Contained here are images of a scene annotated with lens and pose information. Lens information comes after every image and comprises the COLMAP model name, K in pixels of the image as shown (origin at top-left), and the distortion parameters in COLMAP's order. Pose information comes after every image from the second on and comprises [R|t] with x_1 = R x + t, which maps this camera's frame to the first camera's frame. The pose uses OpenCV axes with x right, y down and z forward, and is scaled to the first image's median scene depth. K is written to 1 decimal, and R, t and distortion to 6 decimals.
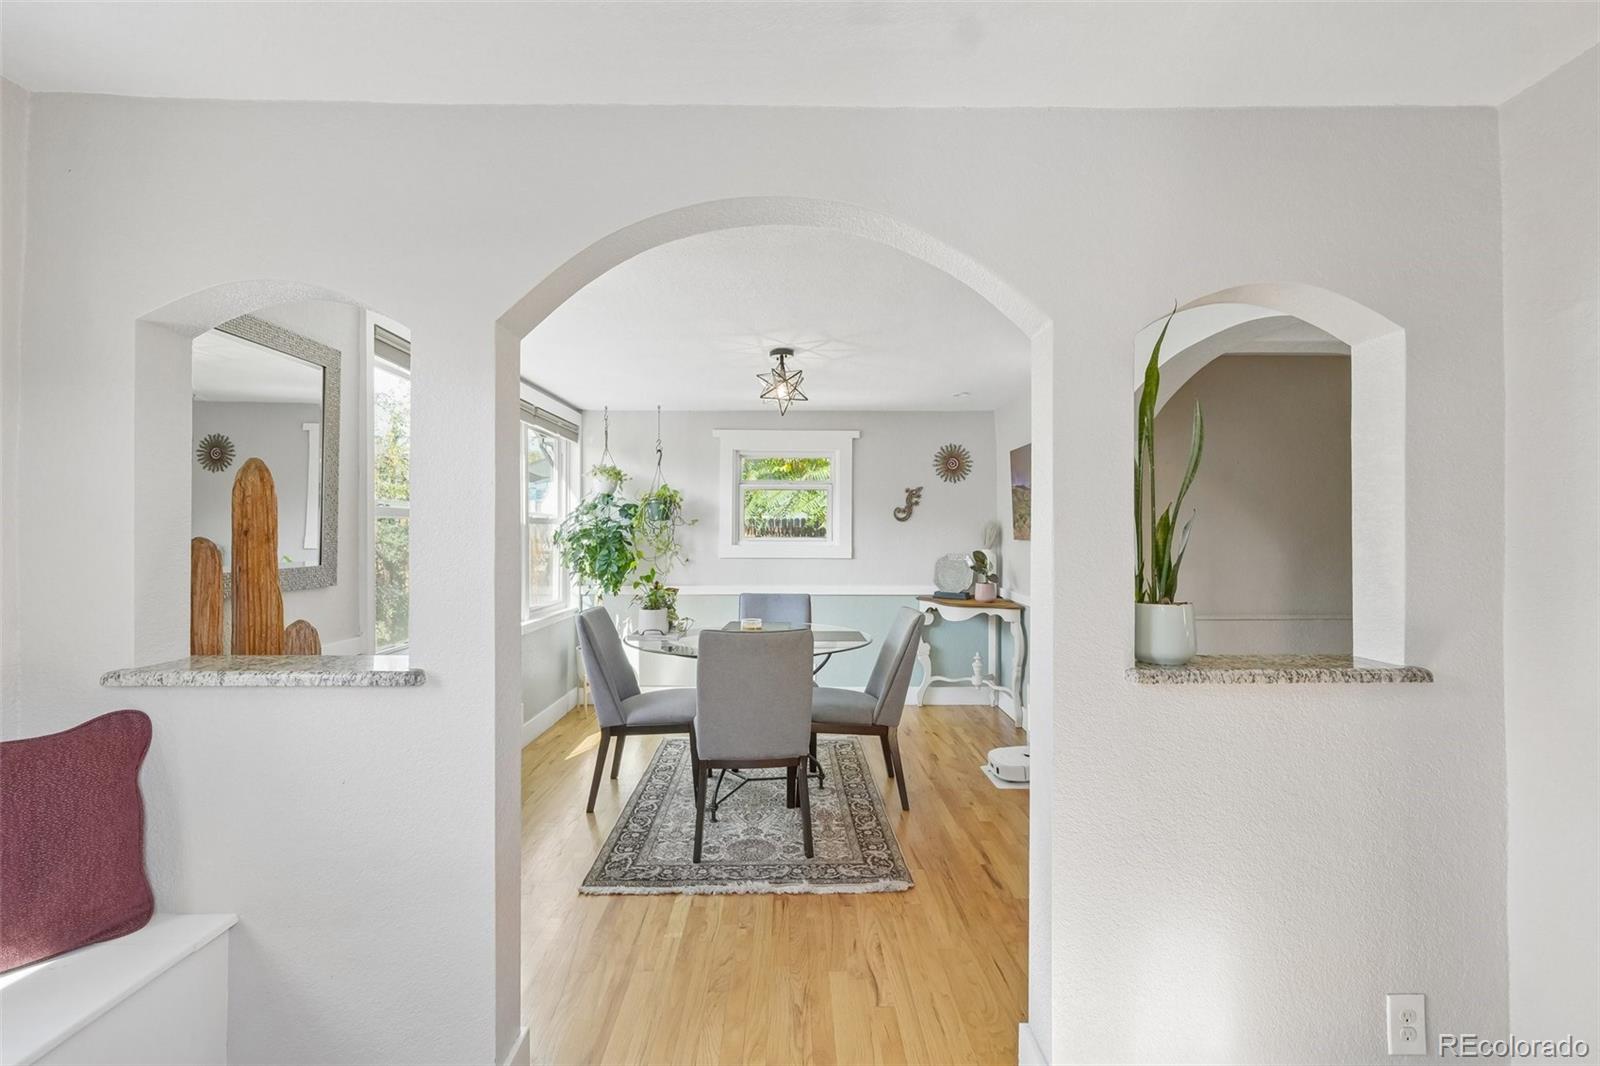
lens RADIAL K [[682.6, 0, 804.2], [0, 682.6, 541.0], [0, 0, 1]] dist [0.001456, 0.001055]
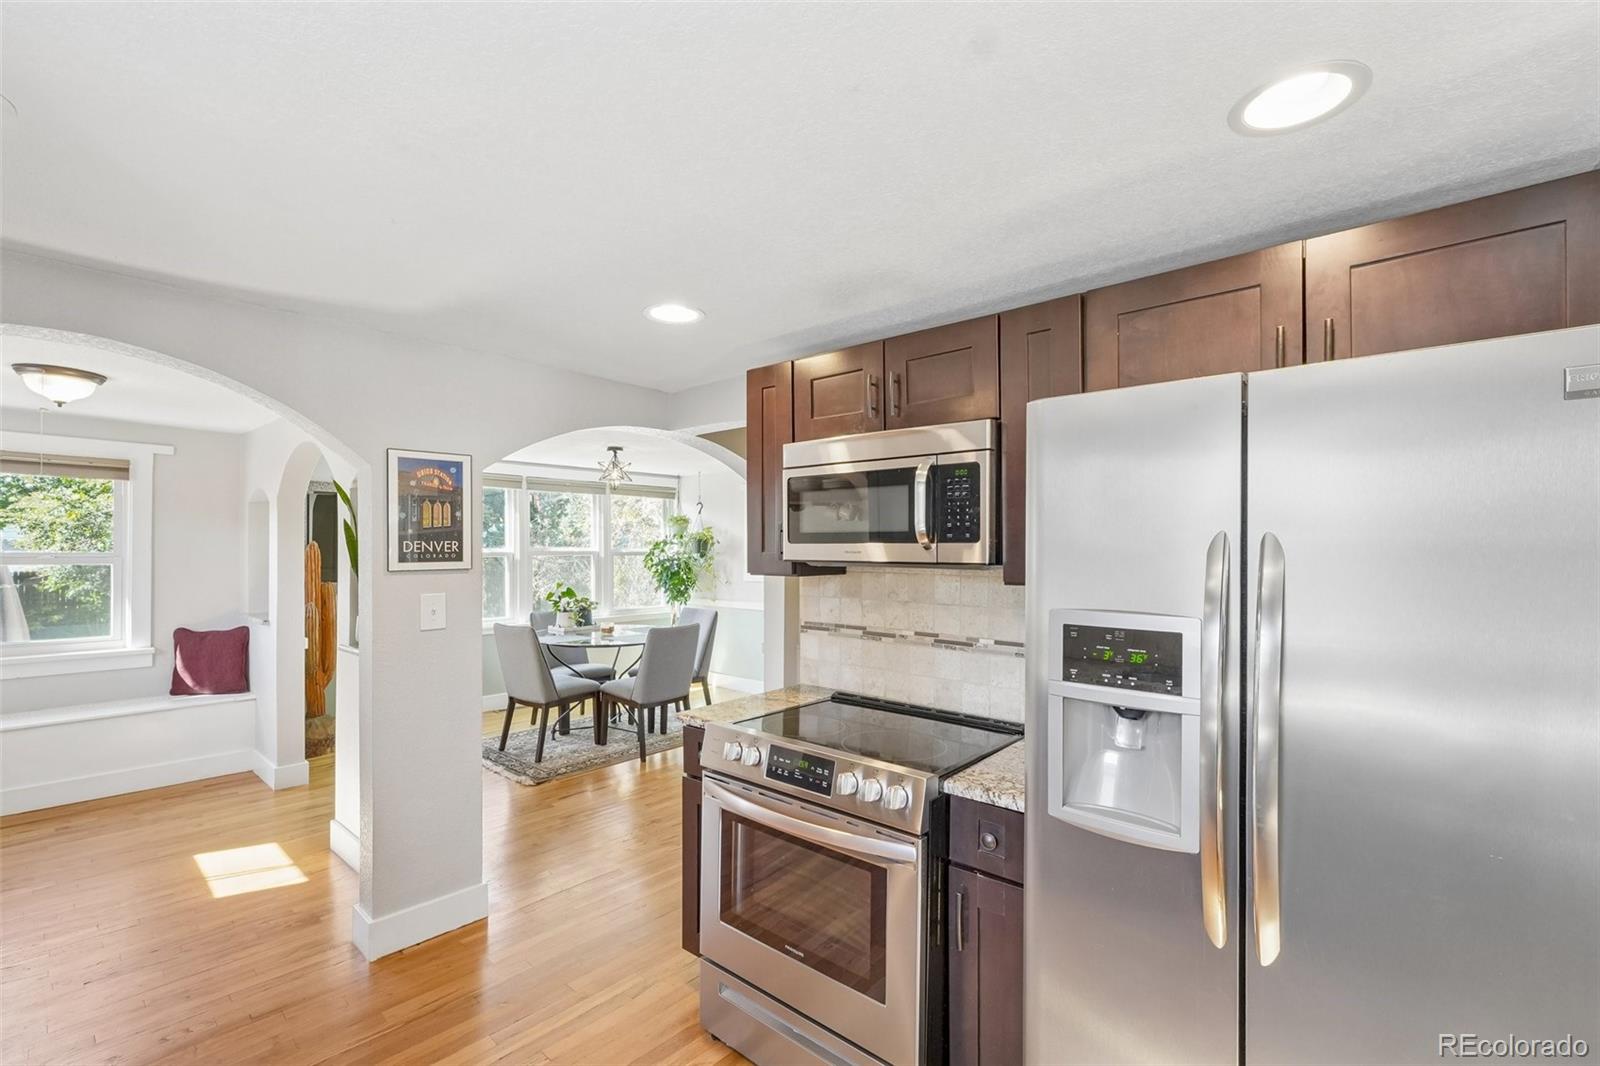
lens RADIAL K [[690.1, 0, 806.1], [0, 690.1, 546.6], [0, 0, 1]] dist [-0.000413, 0.000171]
pose [[0.747316, 0.002280, -0.664465, 1.791580], [-0.007326, 0.999962, -0.004809, -0.074073], [0.664429, 0.008462, 0.747304, 0.186490]]
